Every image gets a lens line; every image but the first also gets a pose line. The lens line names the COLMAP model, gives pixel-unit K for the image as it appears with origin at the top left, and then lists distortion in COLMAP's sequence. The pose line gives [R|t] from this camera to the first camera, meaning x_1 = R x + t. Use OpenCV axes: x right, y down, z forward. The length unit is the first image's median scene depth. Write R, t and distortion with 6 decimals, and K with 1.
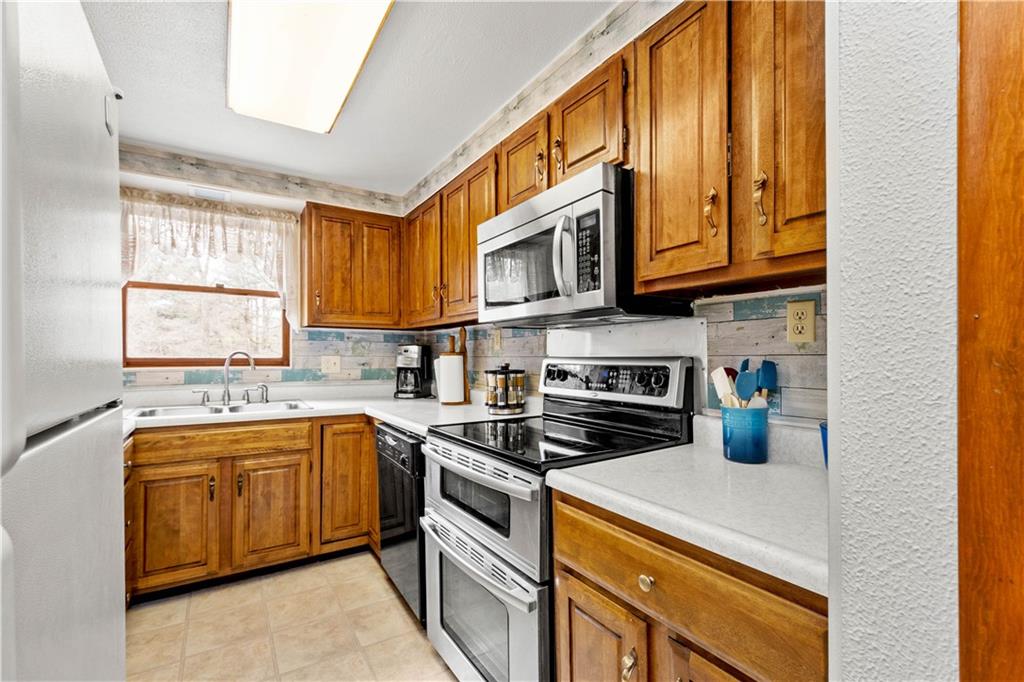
lens RADIAL K [[447.6, 0, 506.1], [0, 447.6, 351.1], [0, 0, 1]] dist [0.005173, -0.001378]
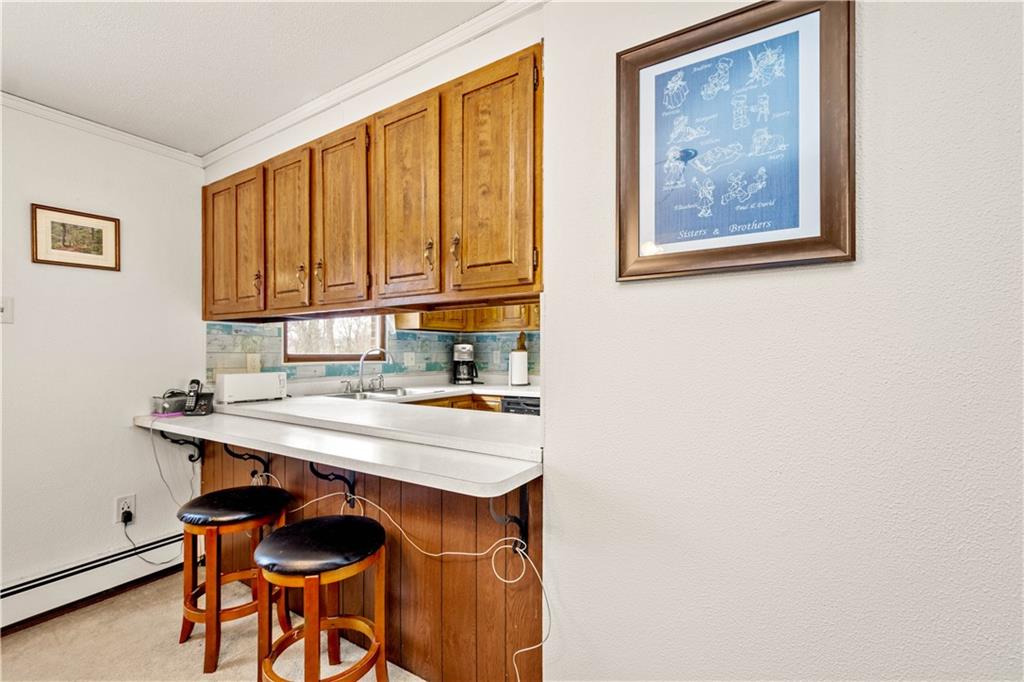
lens RADIAL K [[447.6, 0, 508.9], [0, 447.6, 351.2], [0, 0, 1]] dist [0.005173, -0.001378]
pose [[0.906149, -0.002983, 0.422949, -0.790467], [-0.000092, 0.999974, 0.007249, -0.001789], [-0.422959, -0.006608, 0.906125, -0.295053]]
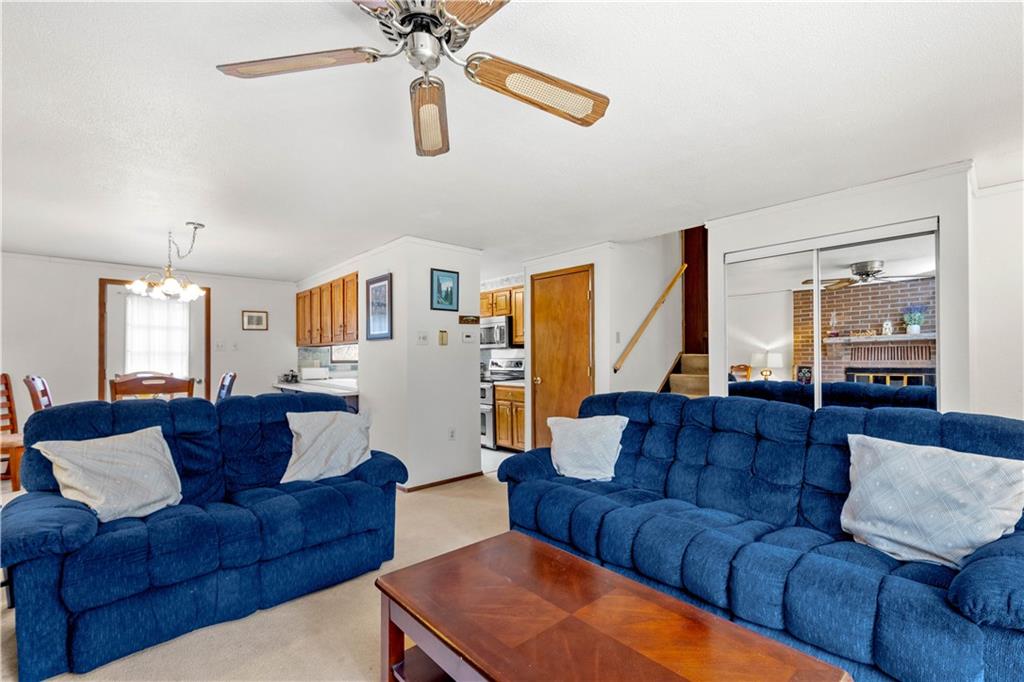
lens RADIAL K [[447.6, 0, 508.6], [0, 447.6, 357.9], [0, 0, 1]] dist [0.005173, -0.001378]
pose [[0.987092, -0.008979, 0.159904, -0.235545], [0.007647, 0.999931, 0.008946, -0.013983], [-0.159974, -0.007608, 0.987092, -1.714187]]
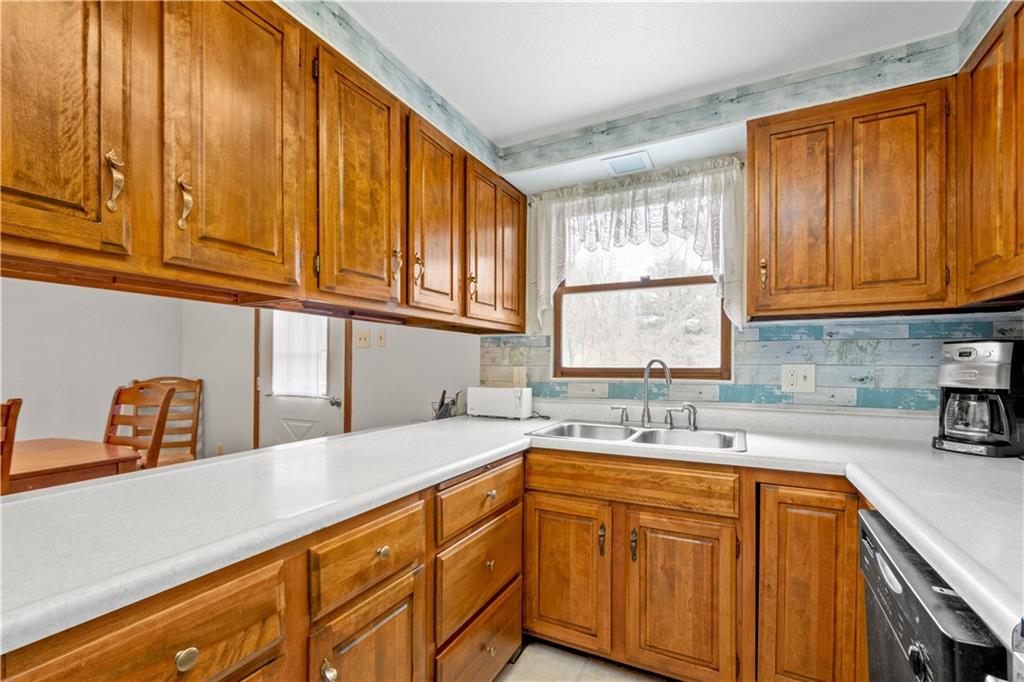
lens RADIAL K [[447.6, 0, 516.6], [0, 447.6, 370.3], [0, 0, 1]] dist [0.005173, -0.001378]
pose [[0.511855, 0.004949, -0.859057, -0.067636], [0.009457, 0.999890, 0.011396, 0.009032], [0.859020, -0.013957, 0.511752, 0.412051]]
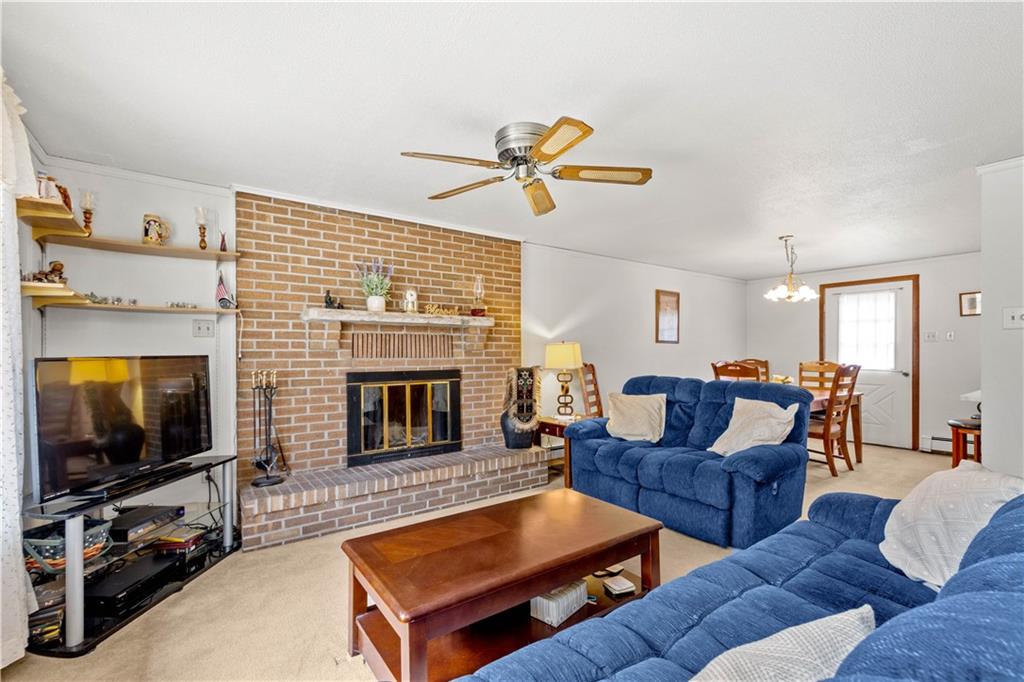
lens RADIAL K [[447.6, 0, 514.8], [0, 447.6, 351.9], [0, 0, 1]] dist [0.005173, -0.001378]
pose [[0.061190, -0.005088, -0.998113, 0.590973], [0.010183, 0.999938, -0.004473, -0.004282], [0.998074, -0.009890, 0.061238, -1.287015]]
